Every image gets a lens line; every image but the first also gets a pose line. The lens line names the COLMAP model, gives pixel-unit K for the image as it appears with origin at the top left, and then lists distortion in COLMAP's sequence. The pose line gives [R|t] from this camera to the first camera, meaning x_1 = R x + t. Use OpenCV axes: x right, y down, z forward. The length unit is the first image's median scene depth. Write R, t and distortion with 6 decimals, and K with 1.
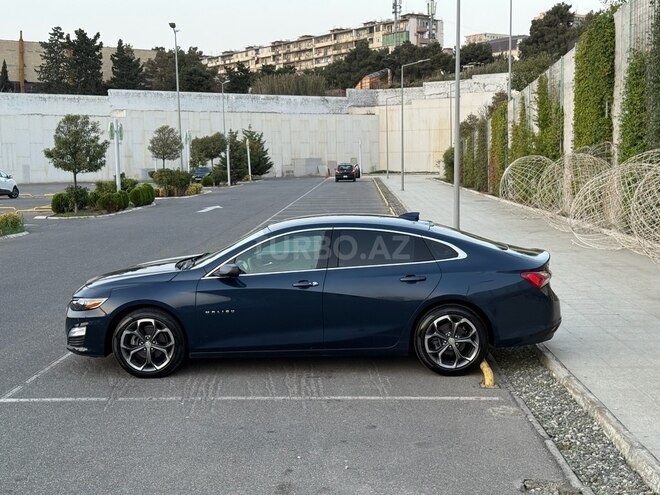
lens RADIAL K [[917.4, 0, 328.5], [0, 917.4, 247.3], [0, 0, 1]] dist [0.094824, 0.000000]
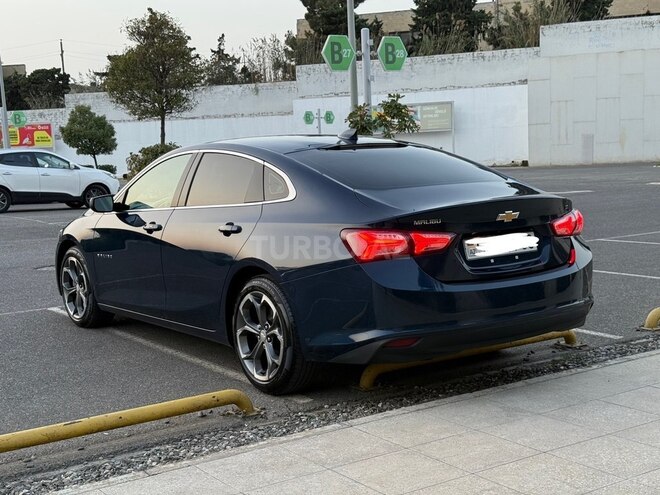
lens RADIAL K [[920.2, 0, 327.9], [0, 920.2, 253.0], [0, 0, 1]] dist [0.118598, 0.000000]
pose [[0.605570, 0.080277, -0.791733, 0.621187], [-0.052760, 0.996760, 0.060711, 0.008495], [0.794041, 0.005007, 0.607844, 0.649522]]
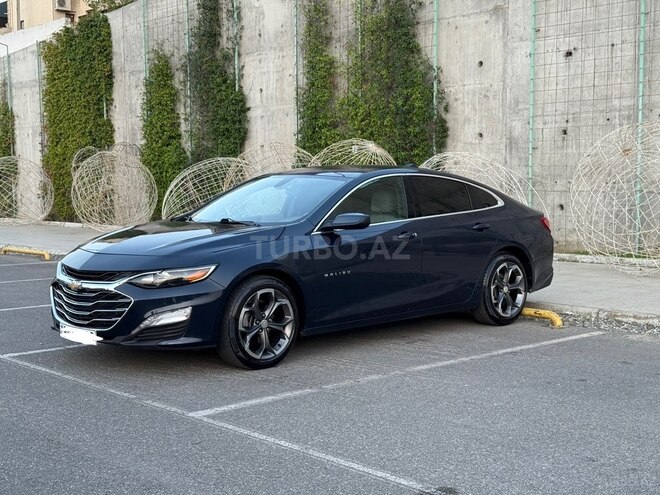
lens RADIAL K [[917.4, 0, 332.7], [0, 917.4, 253.0], [0, 0, 1]] dist [0.094824, 0.000000]
pose [[0.706408, -0.043127, 0.706490, -0.675189], [0.060999, 0.998138, -0.000061, 0.050700], [-0.705172, 0.043138, 0.707723, 0.420045]]
